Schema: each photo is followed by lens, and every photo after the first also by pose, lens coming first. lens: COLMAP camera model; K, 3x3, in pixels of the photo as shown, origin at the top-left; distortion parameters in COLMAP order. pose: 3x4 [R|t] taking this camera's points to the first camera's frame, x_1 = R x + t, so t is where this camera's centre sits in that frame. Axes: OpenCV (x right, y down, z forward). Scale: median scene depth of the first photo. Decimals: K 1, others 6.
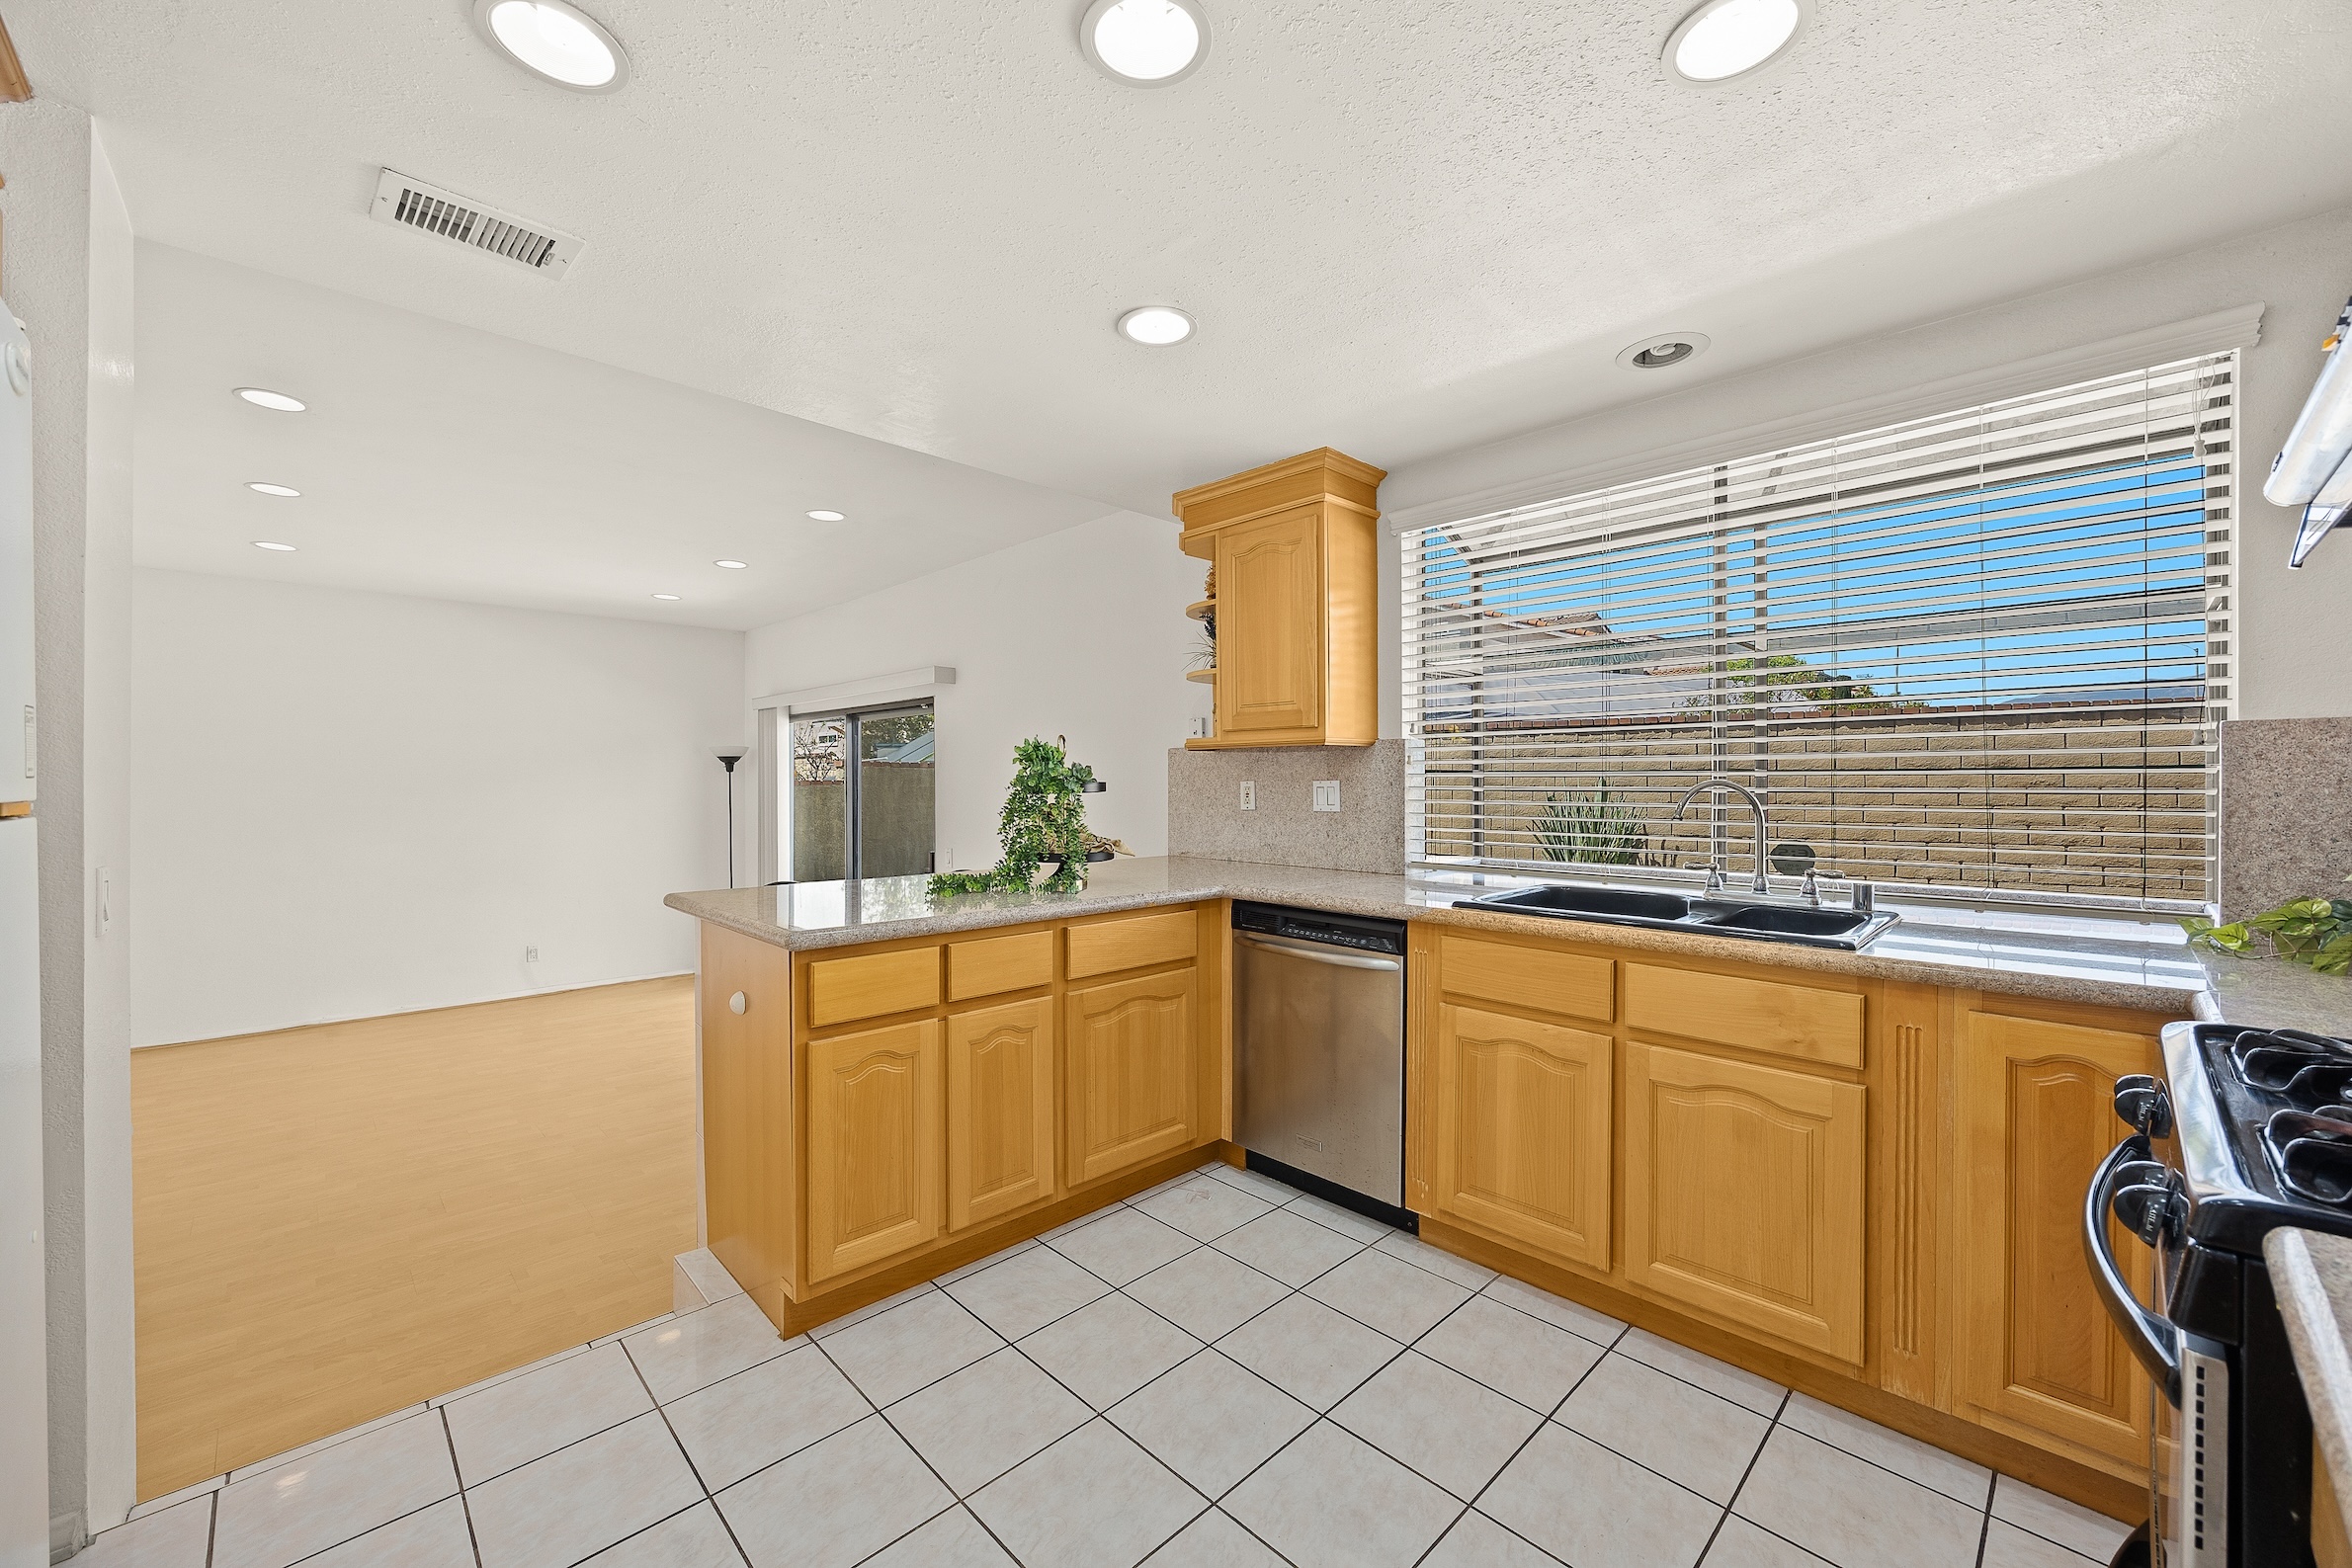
lens RADIAL K [[890.6, 0, 1171.1], [0, 890.6, 794.1], [0, 0, 1]] dist [-0.000658, -0.000205]
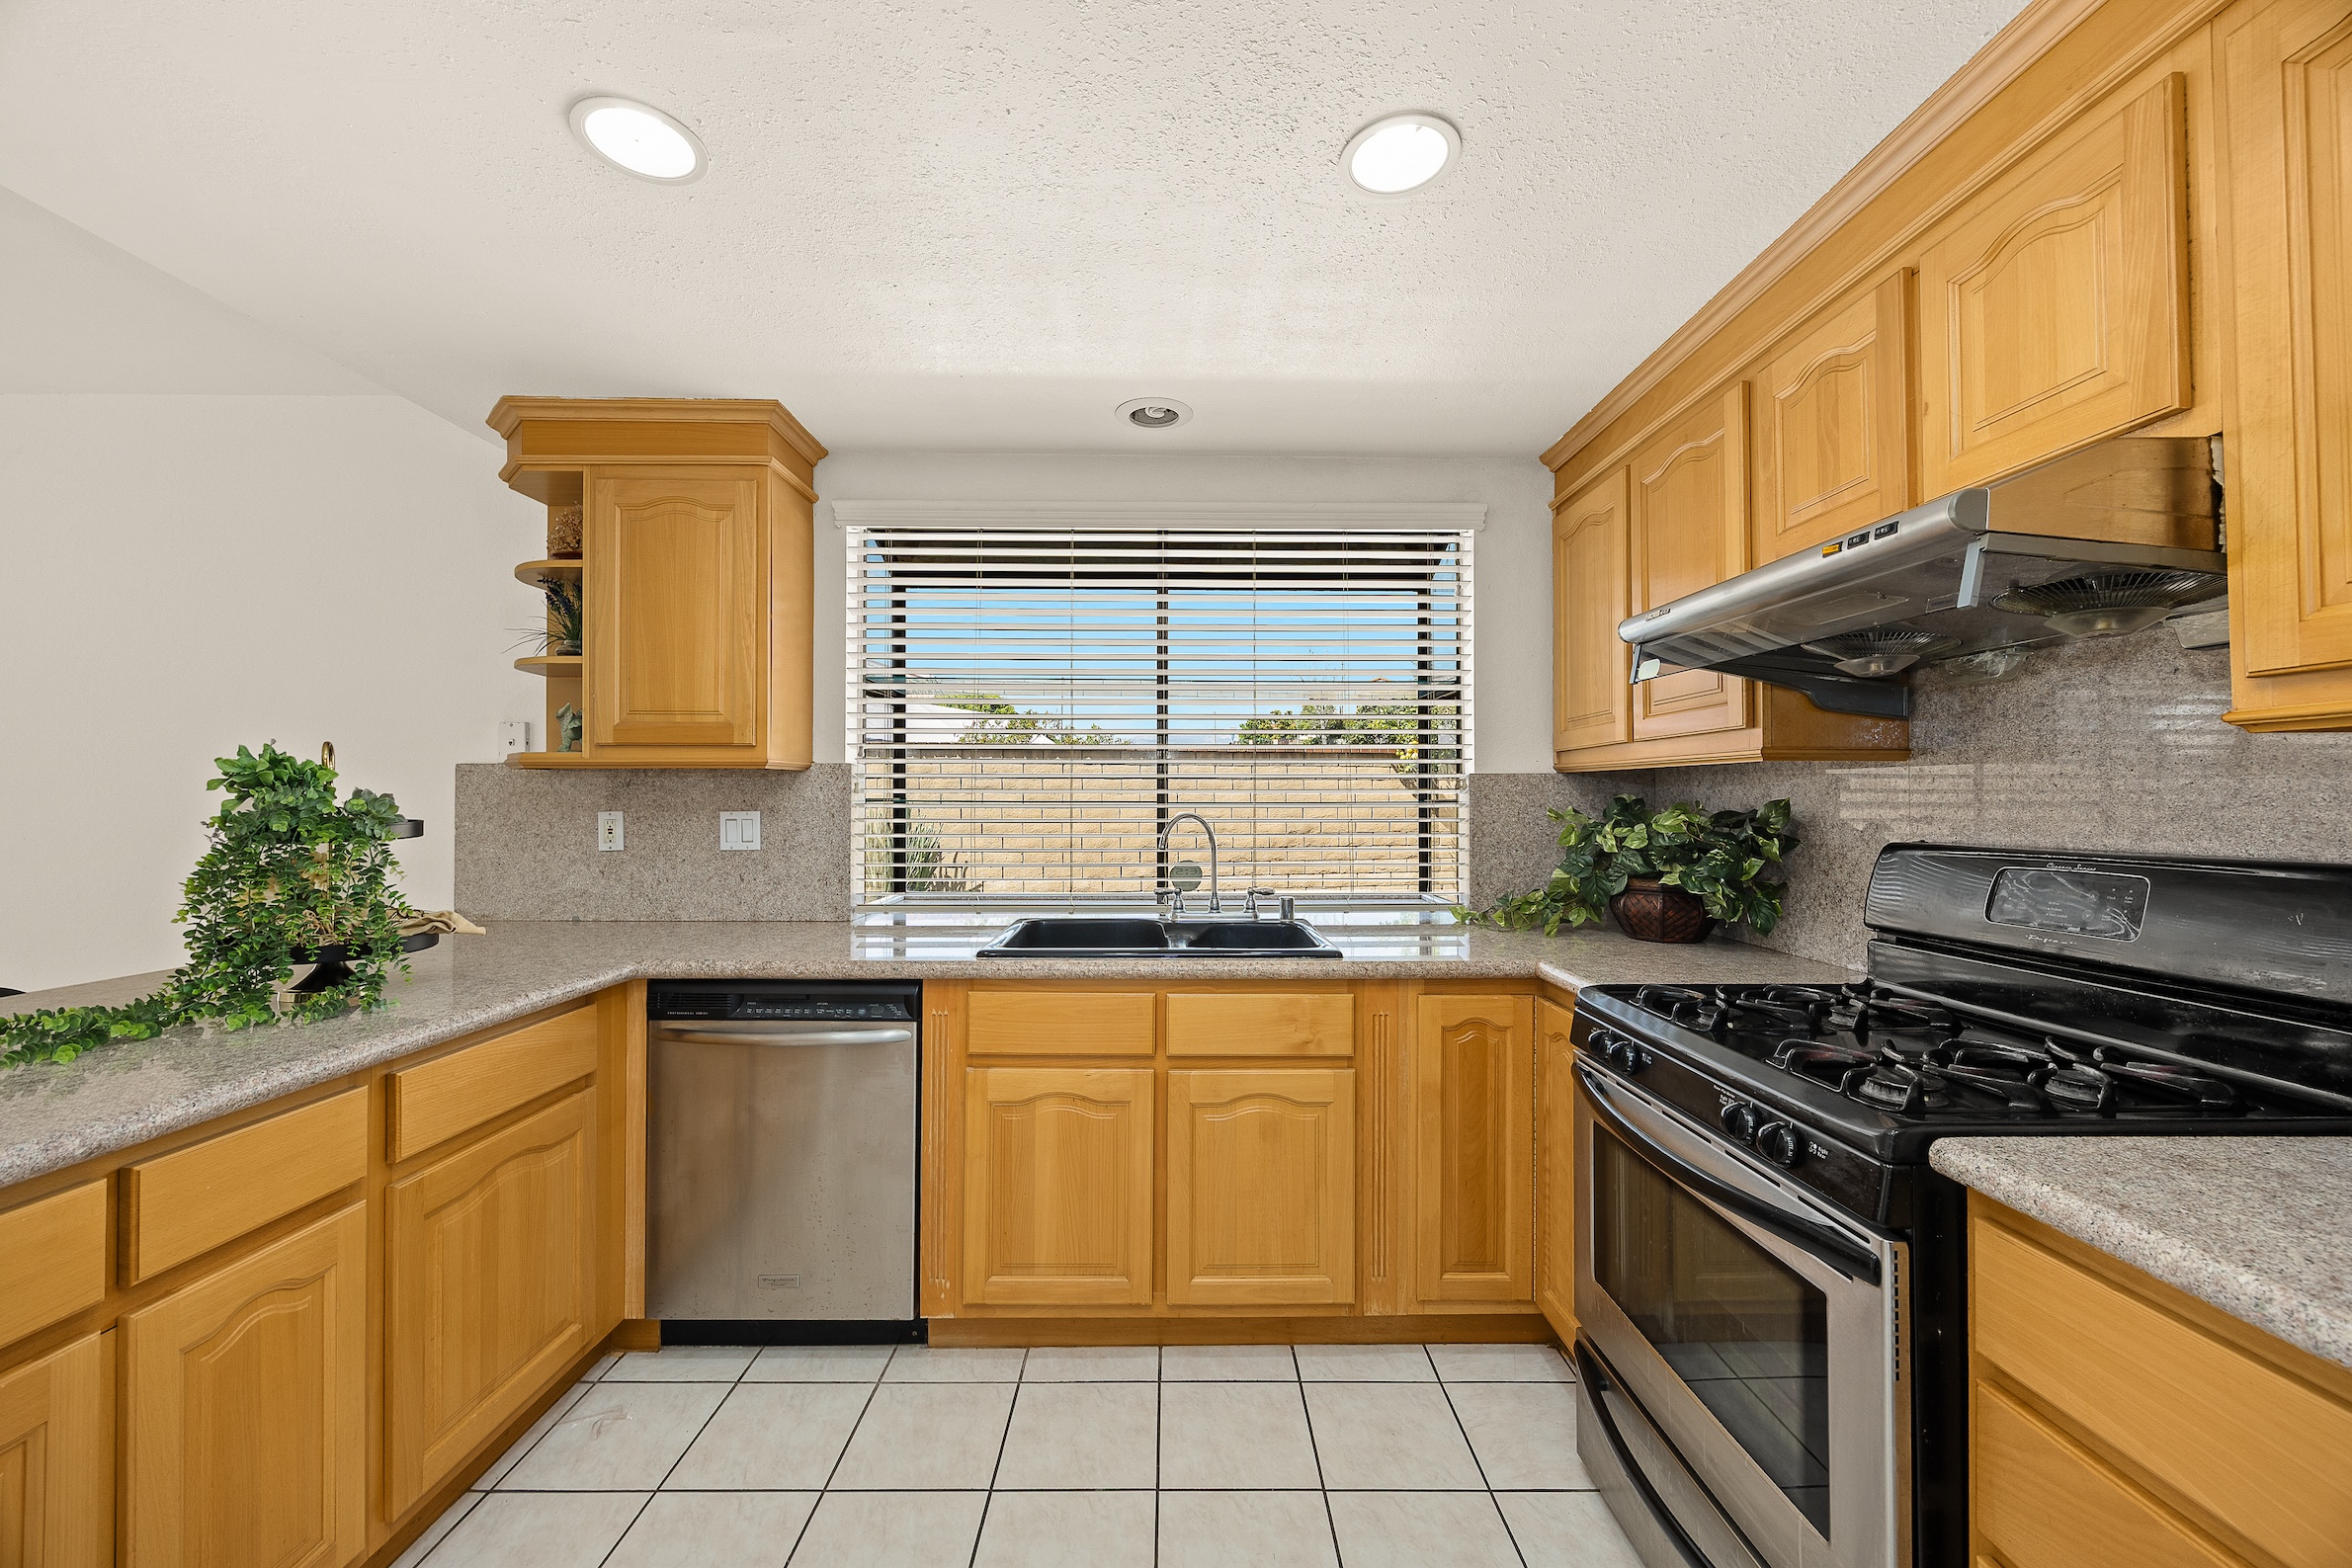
lens RADIAL K [[890.6, 0, 1171.1], [0, 890.6, 794.1], [0, 0, 1]] dist [-0.000658, -0.000205]
pose [[0.697692, 0.004745, 0.716382, -0.176793], [0.009336, 0.999833, -0.015716, -0.019885], [-0.716337, 0.017653, 0.697531, 0.218121]]
